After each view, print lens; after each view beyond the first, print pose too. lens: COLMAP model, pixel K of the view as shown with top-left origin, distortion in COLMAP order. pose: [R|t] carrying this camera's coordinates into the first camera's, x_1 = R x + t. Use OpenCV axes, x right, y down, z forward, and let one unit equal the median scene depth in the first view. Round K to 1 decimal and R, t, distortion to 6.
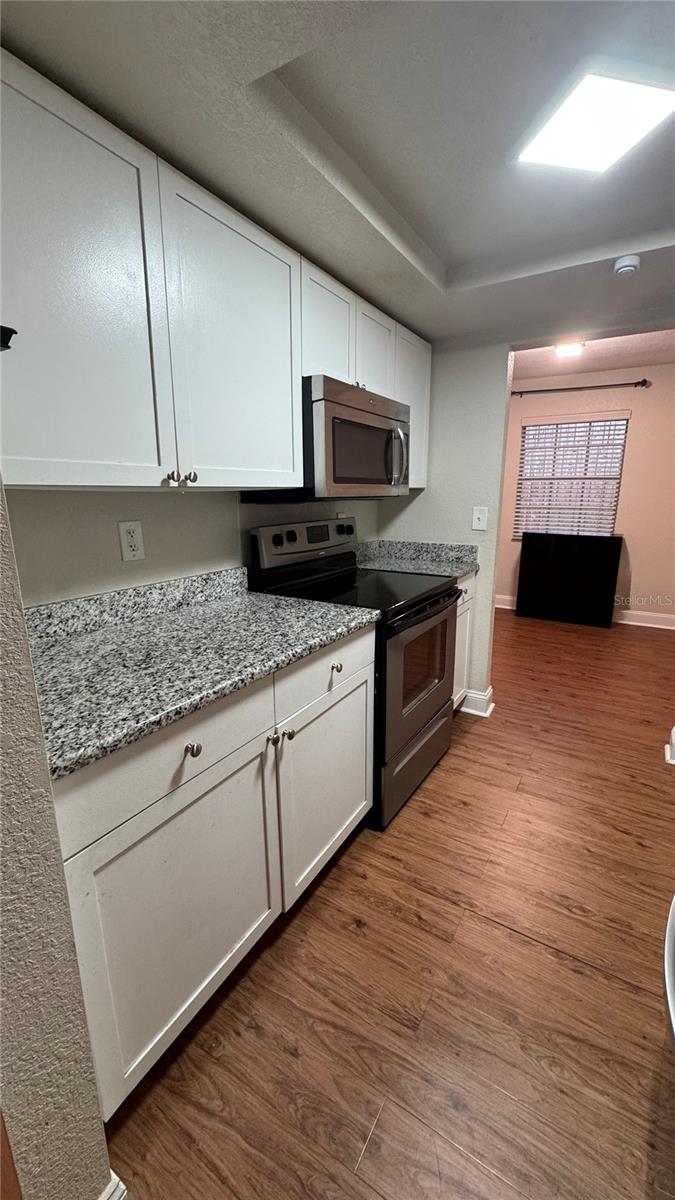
lens RADIAL K [[477.0, 0, 333.0], [0, 477.0, 596.3], [0, 0, 1]] dist [-0.003002, 0.000133]
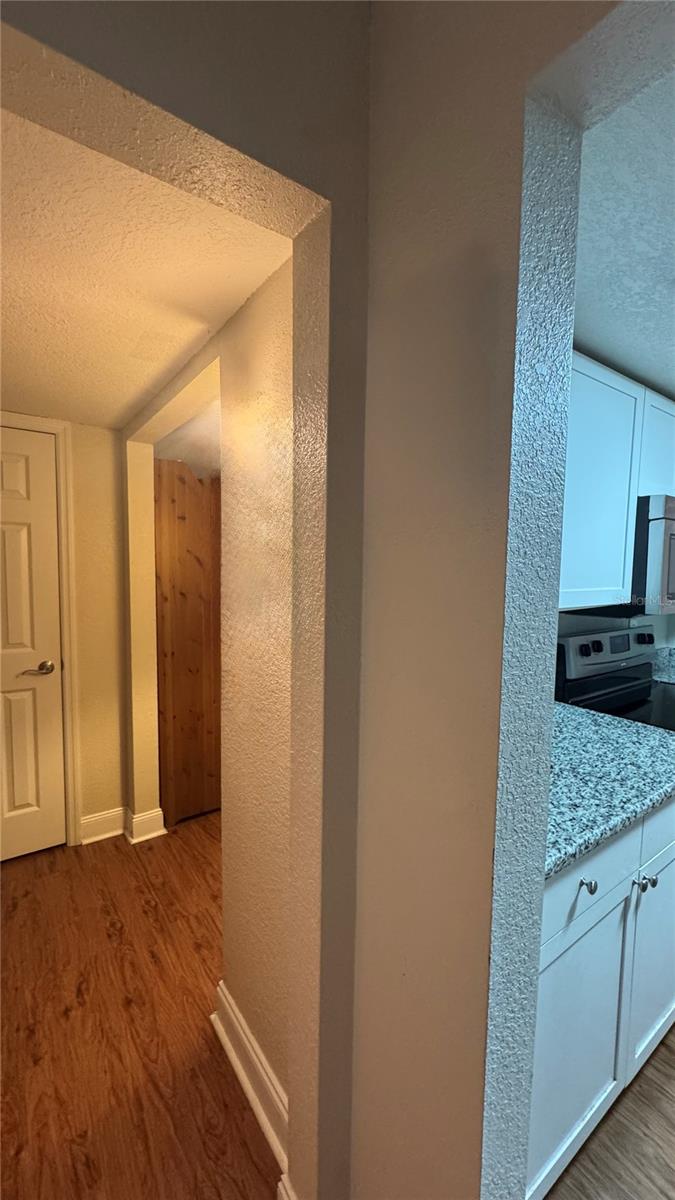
lens RADIAL K [[477.0, 0, 339.2], [0, 477.0, 598.0], [0, 0, 1]] dist [-0.003002, 0.000133]
pose [[0.923115, 0.045645, -0.381805, -0.320185], [-0.102596, 0.986171, -0.130157, -0.067494], [0.370584, 0.159321, 0.915032, -0.153518]]
